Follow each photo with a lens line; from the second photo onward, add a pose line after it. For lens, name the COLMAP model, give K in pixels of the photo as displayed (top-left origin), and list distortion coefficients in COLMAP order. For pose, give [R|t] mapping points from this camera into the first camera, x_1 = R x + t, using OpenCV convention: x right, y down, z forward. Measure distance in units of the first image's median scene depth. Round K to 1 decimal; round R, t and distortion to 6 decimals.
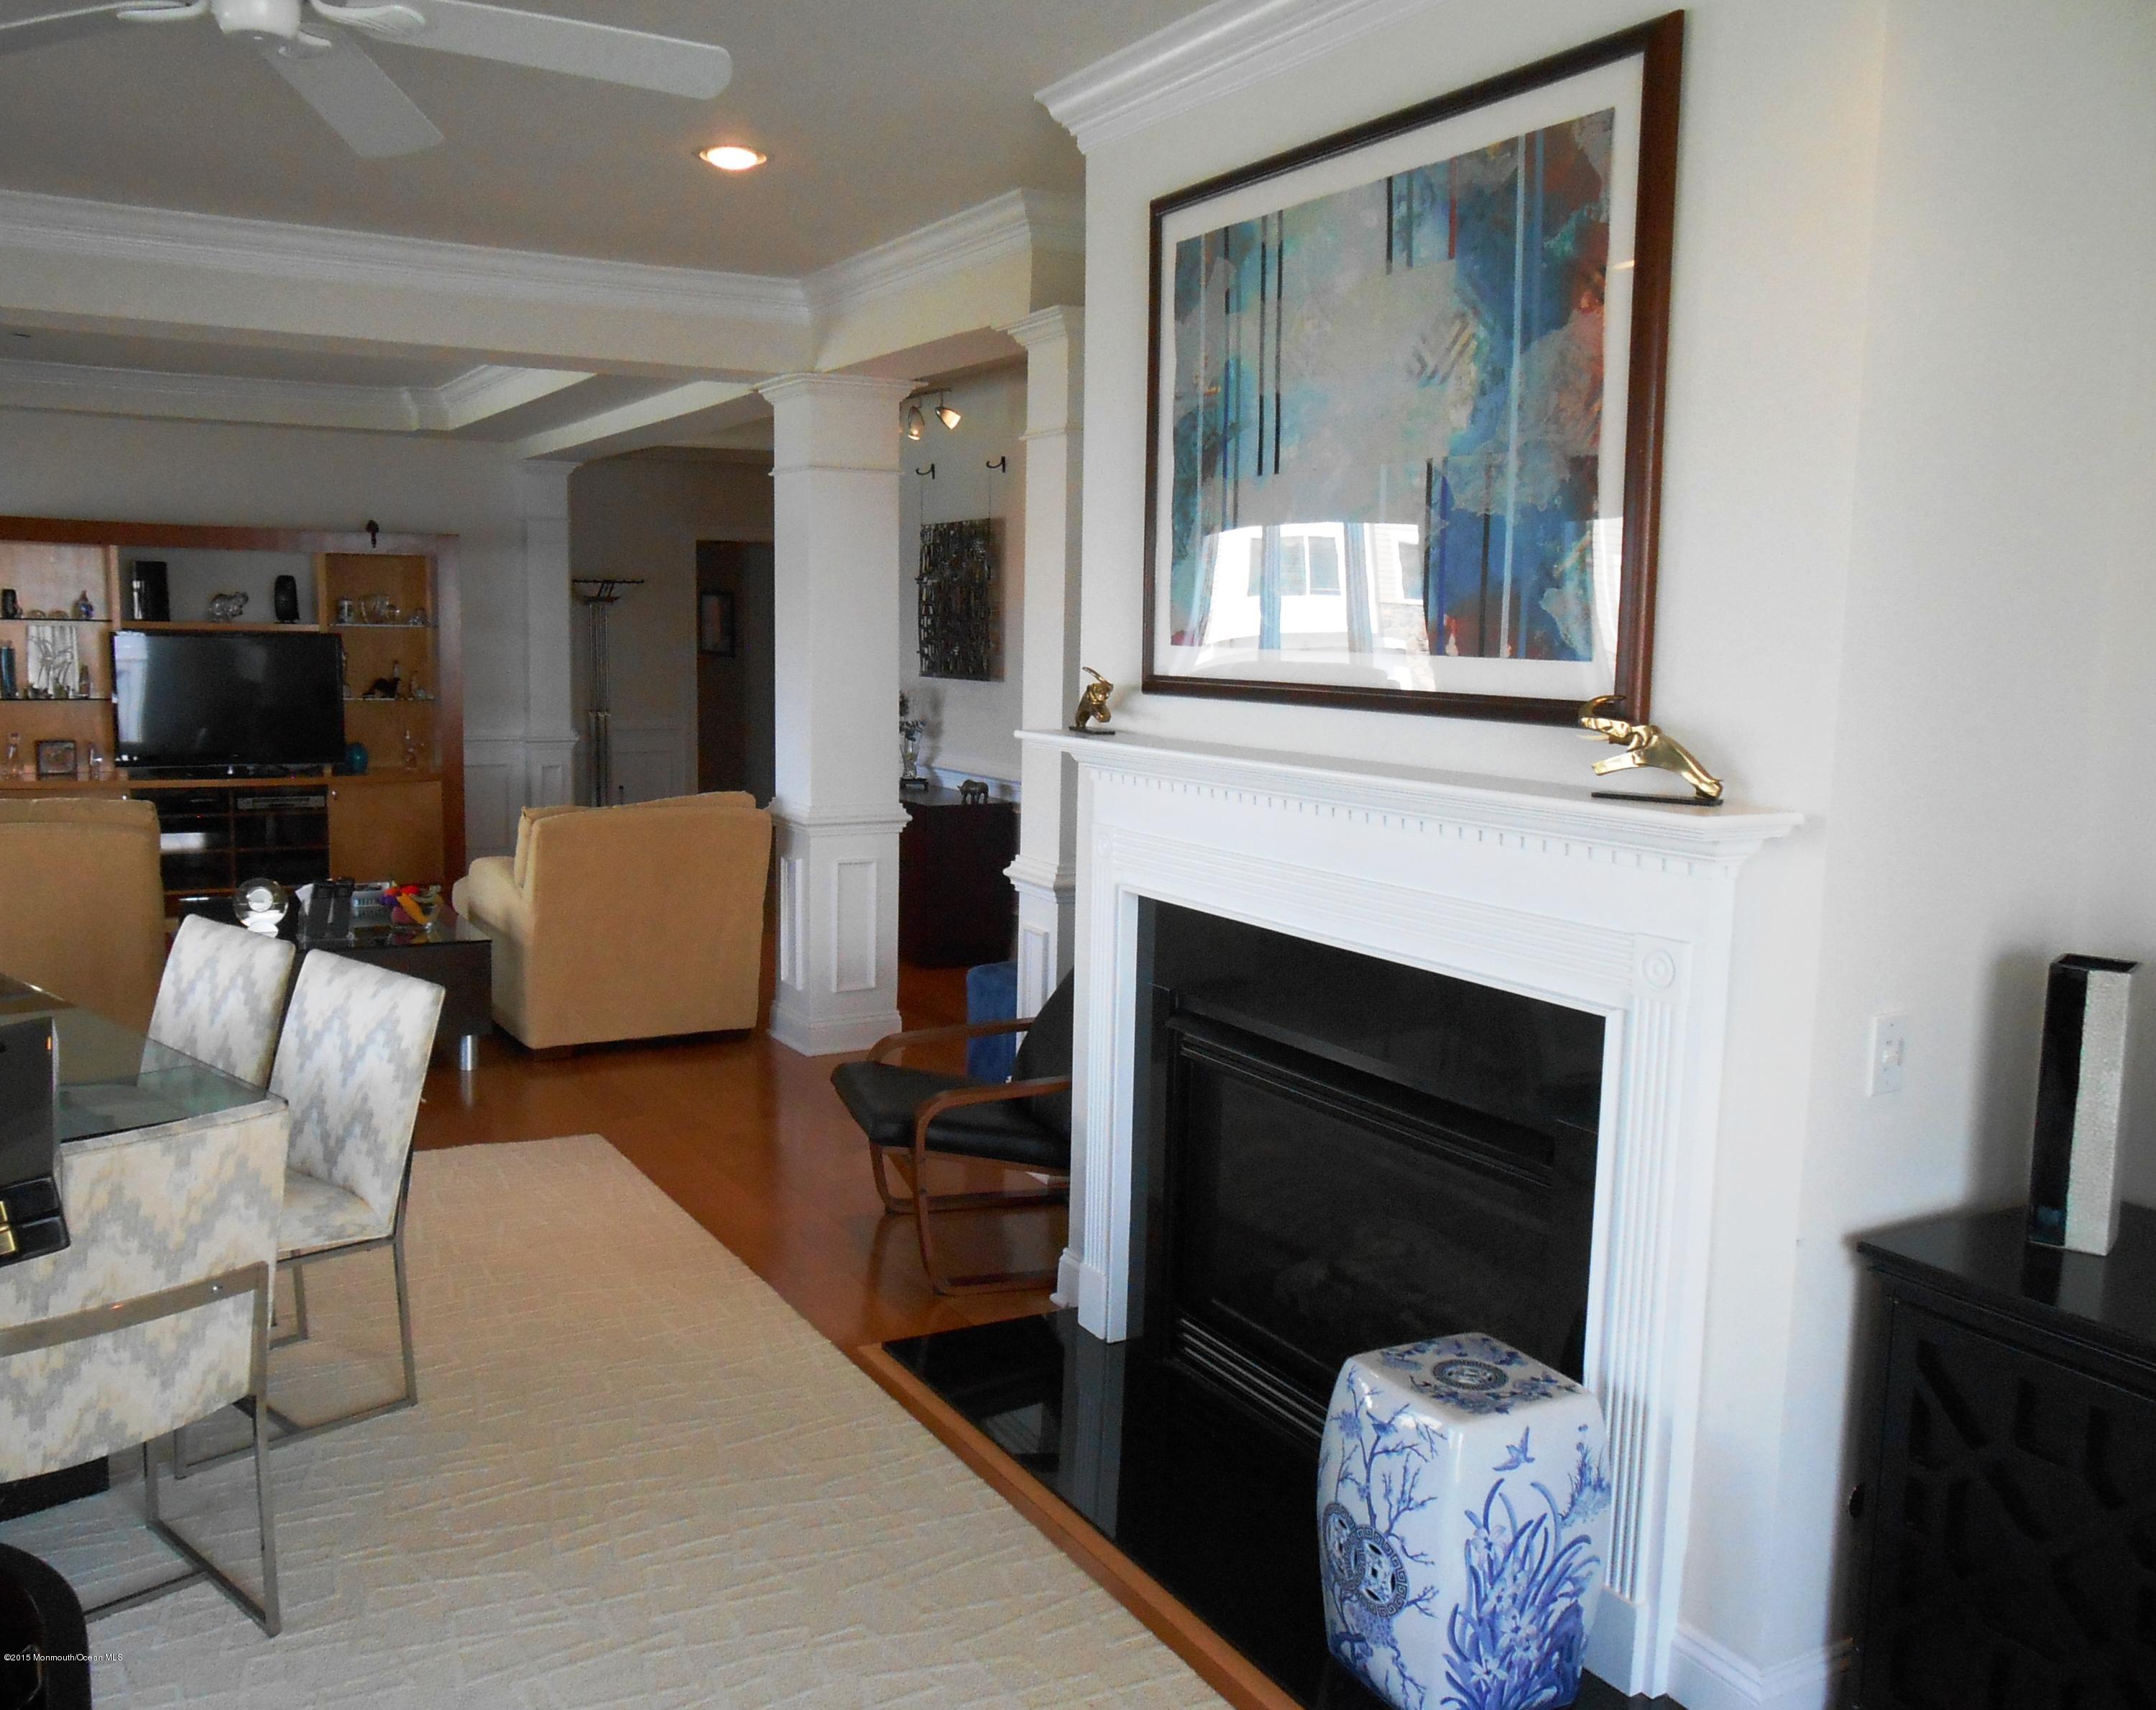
lens RADIAL K [[1714.5, 0, 1078.0], [0, 1714.5, 855.0], [0, 0, 1]] dist [-0.058520, 0.096399]
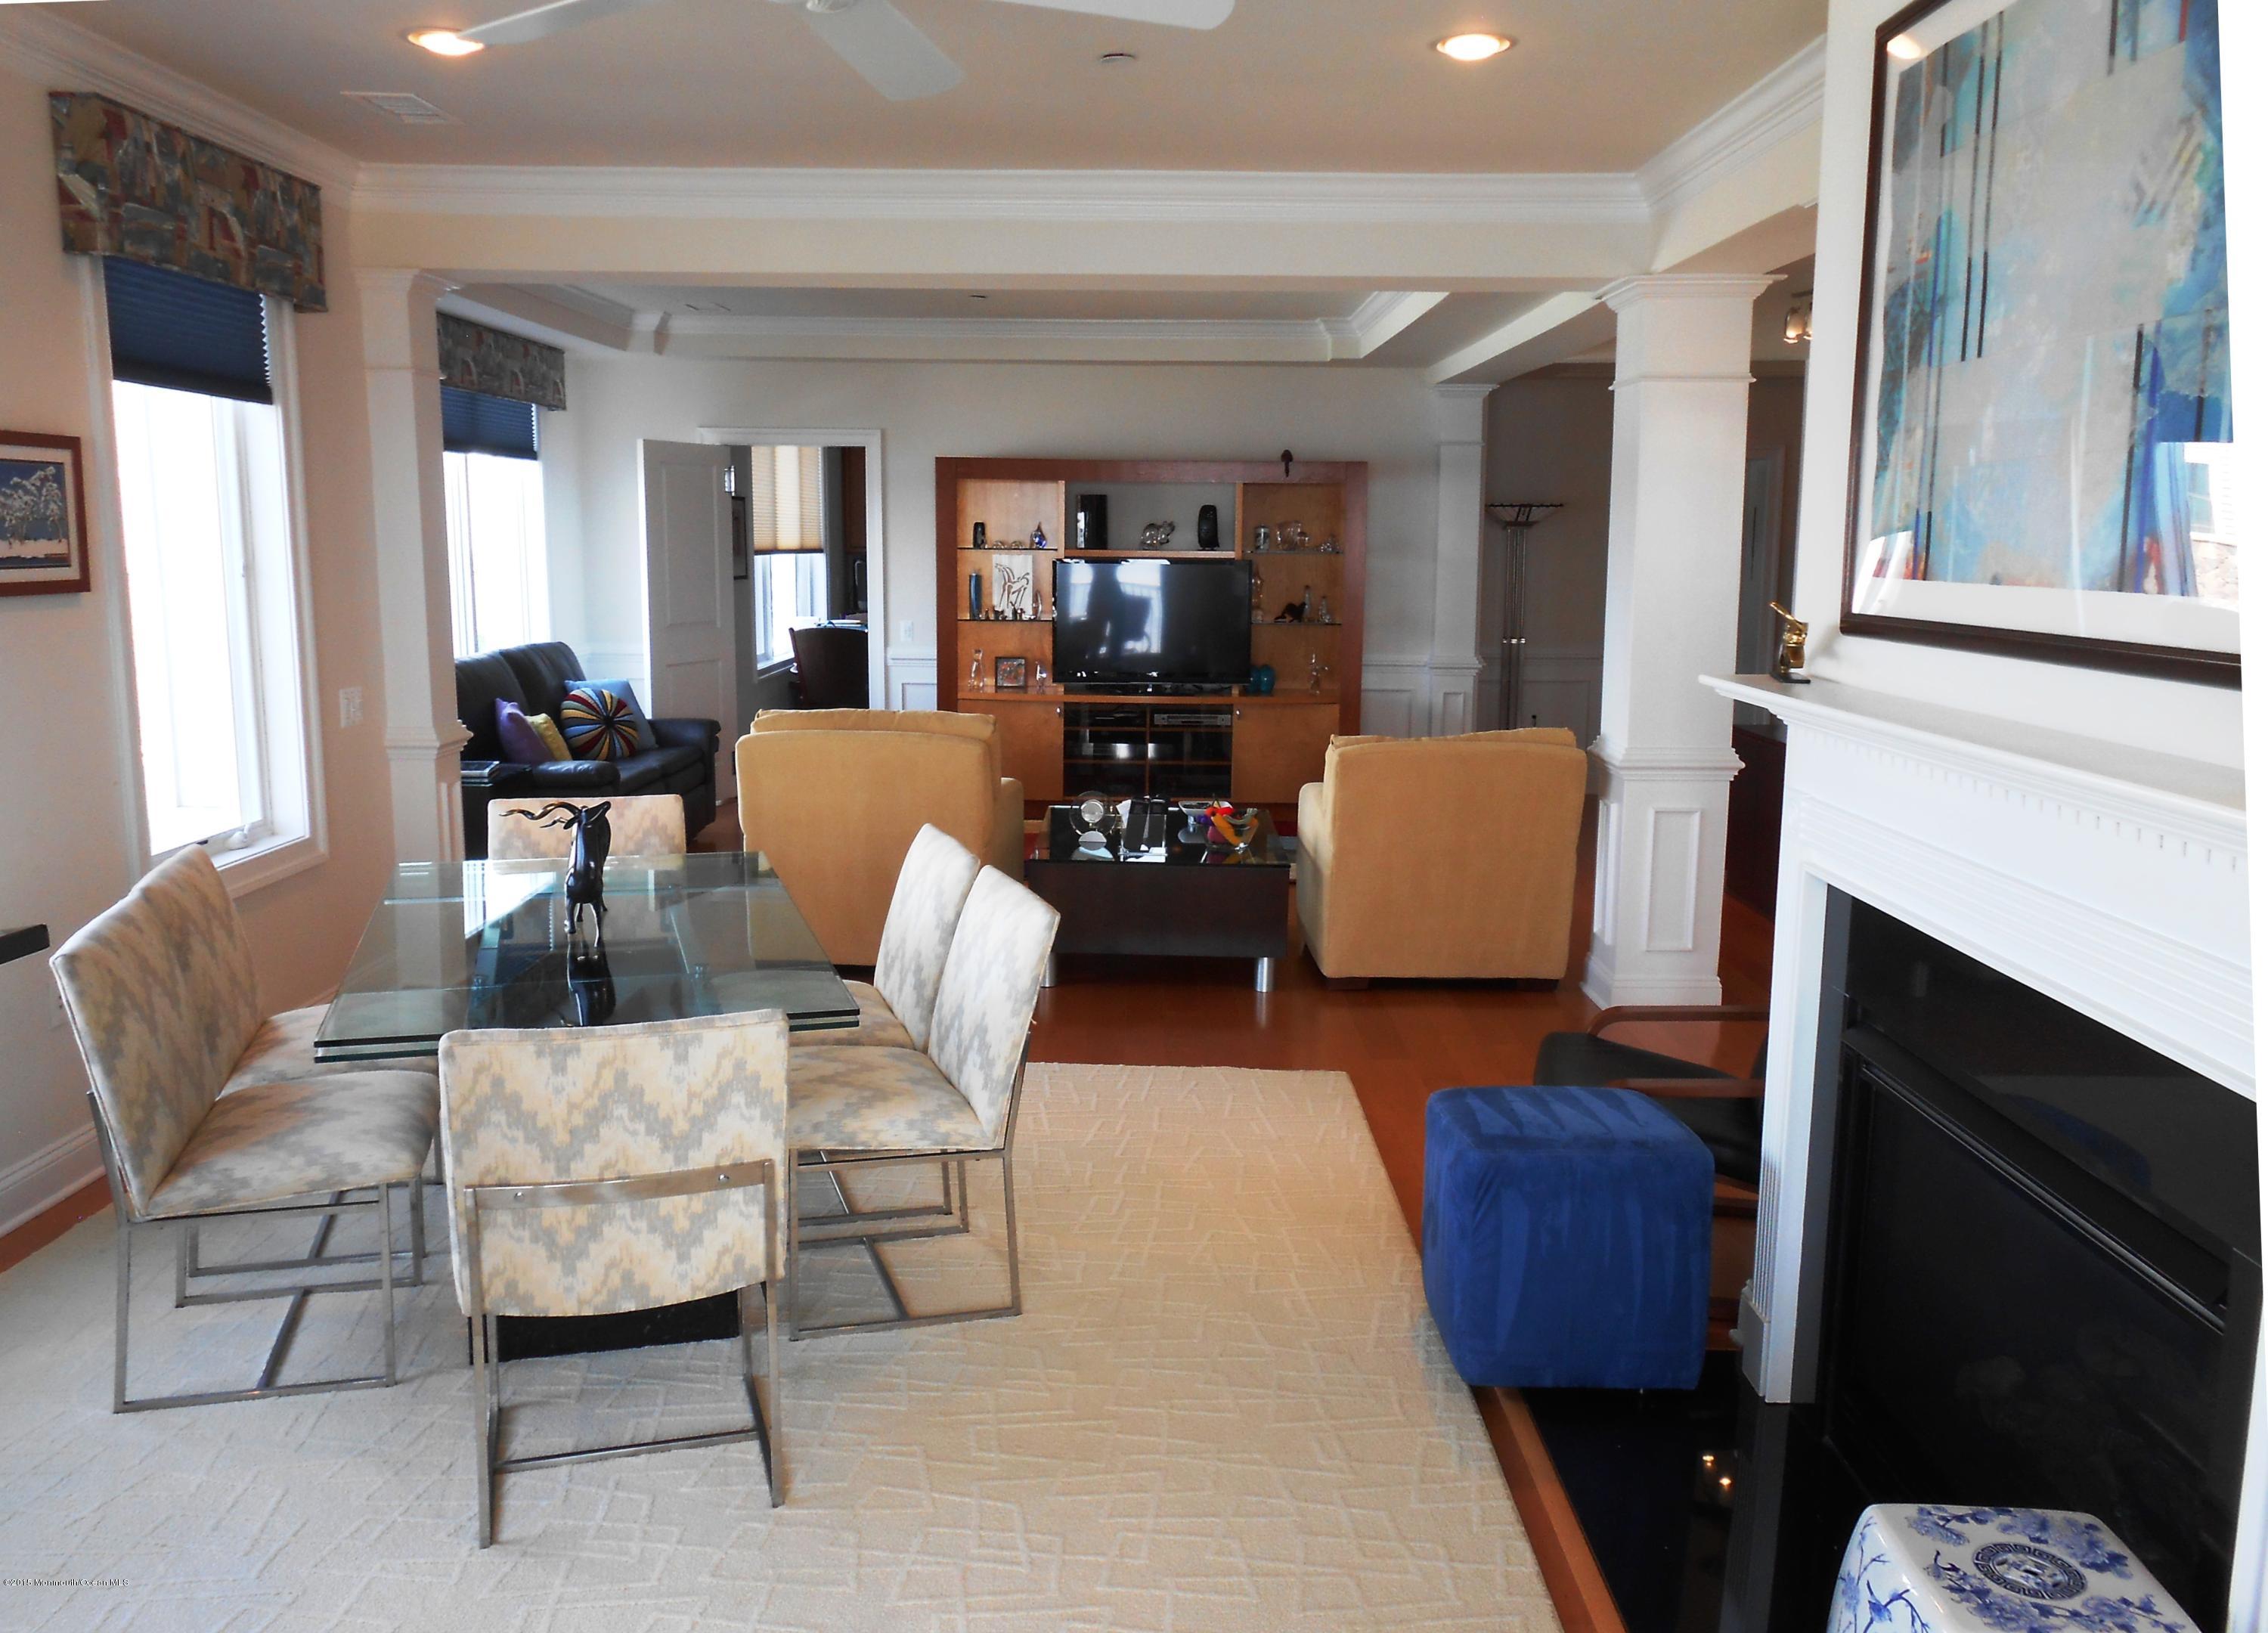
lens RADIAL K [[1748.6, 0, 1199.3], [0, 1748.6, 820.4], [0, 0, 1]] dist [-0.003479, 0.009974]
pose [[0.876797, 0.067399, -0.476113, 0.208617], [-0.057859, 0.997722, 0.034687, -0.020335], [0.477367, -0.002866, 0.878700, 0.134637]]
